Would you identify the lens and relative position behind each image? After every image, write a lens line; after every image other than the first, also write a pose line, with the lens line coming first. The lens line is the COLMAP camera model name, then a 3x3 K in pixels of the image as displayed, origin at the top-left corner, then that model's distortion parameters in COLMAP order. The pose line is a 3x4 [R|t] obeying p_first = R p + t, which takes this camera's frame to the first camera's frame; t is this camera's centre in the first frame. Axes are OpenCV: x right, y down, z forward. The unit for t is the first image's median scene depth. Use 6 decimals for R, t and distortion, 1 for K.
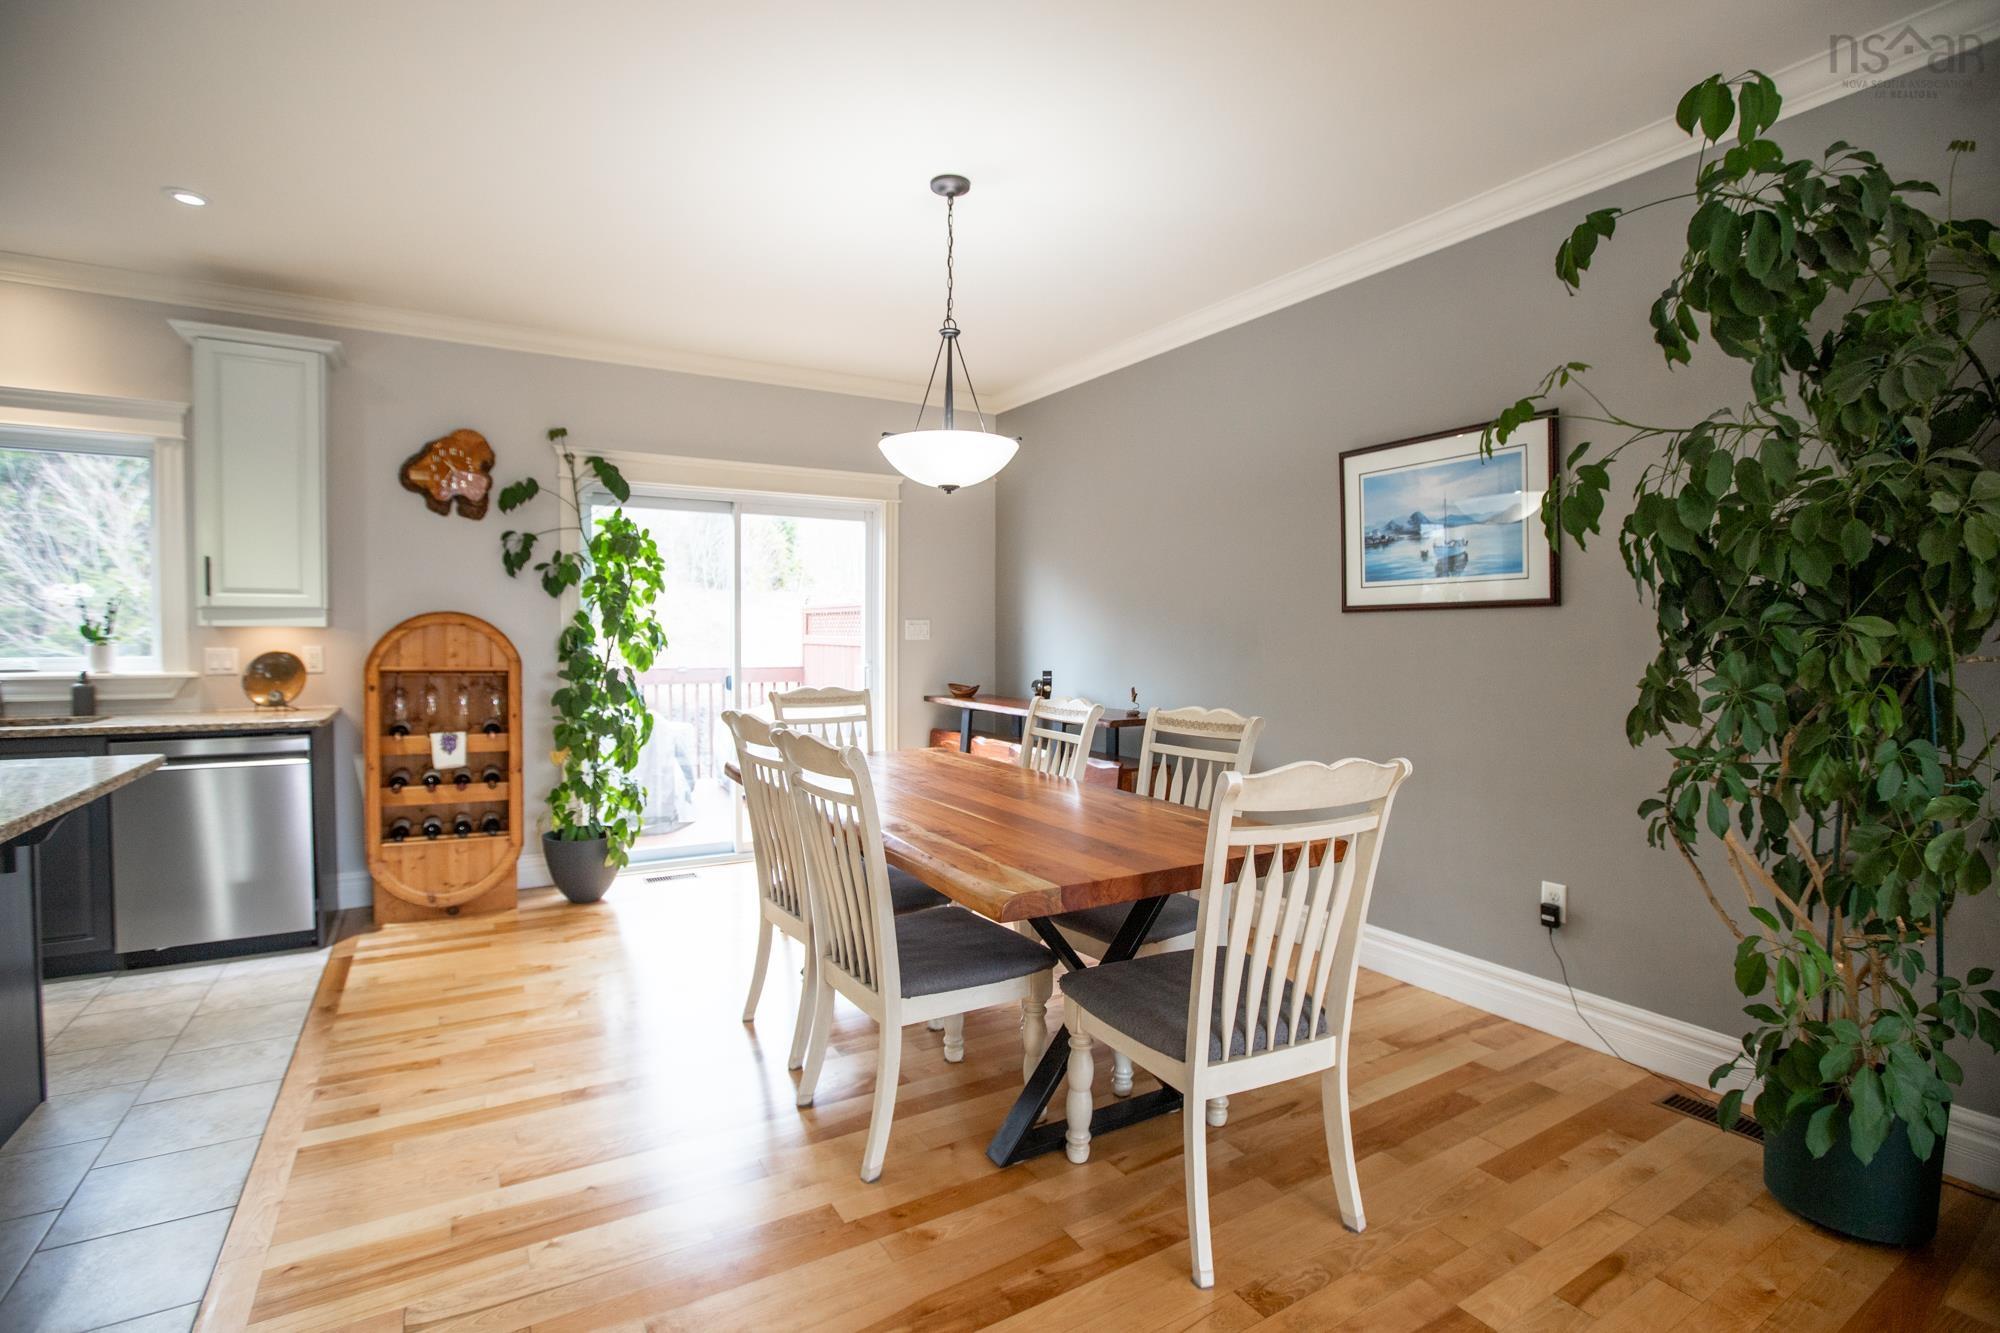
lens RADIAL K [[915.1, 0, 1000.0], [0, 915.1, 666.5], [0, 0, 1]] dist [-0.051527, 0.011471]
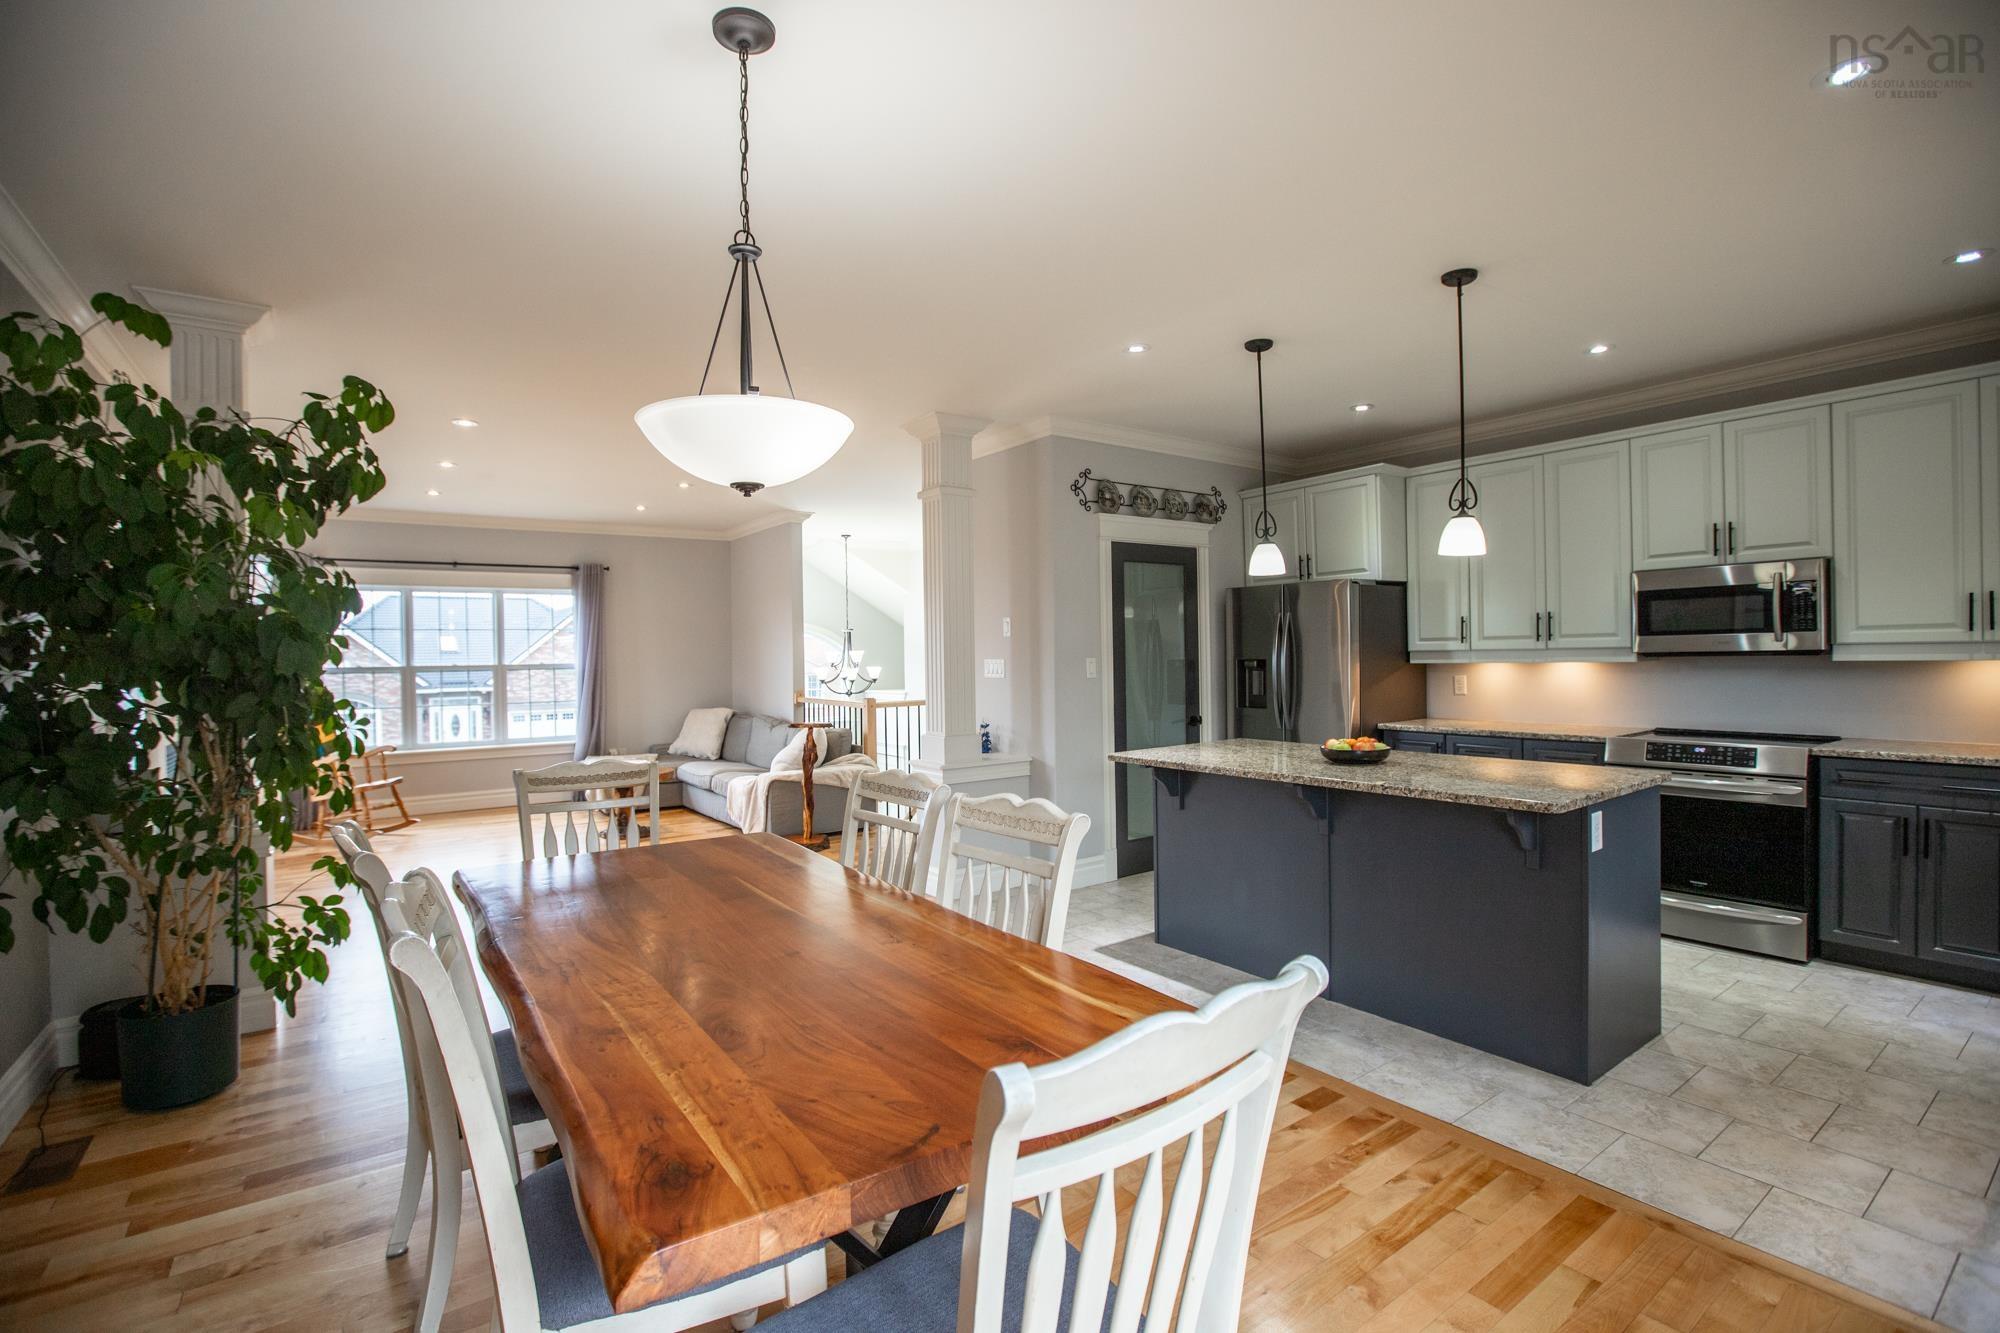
lens RADIAL K [[915.2, 0, 990.8], [0, 915.2, 663.2], [0, 0, 1]] dist [-0.053535, 0.019203]
pose [[-0.997494, 0.009571, -0.070095, -0.143365], [0.006485, 0.999006, 0.044110, -0.074087], [0.070447, 0.043545, -0.996565, 1.302016]]
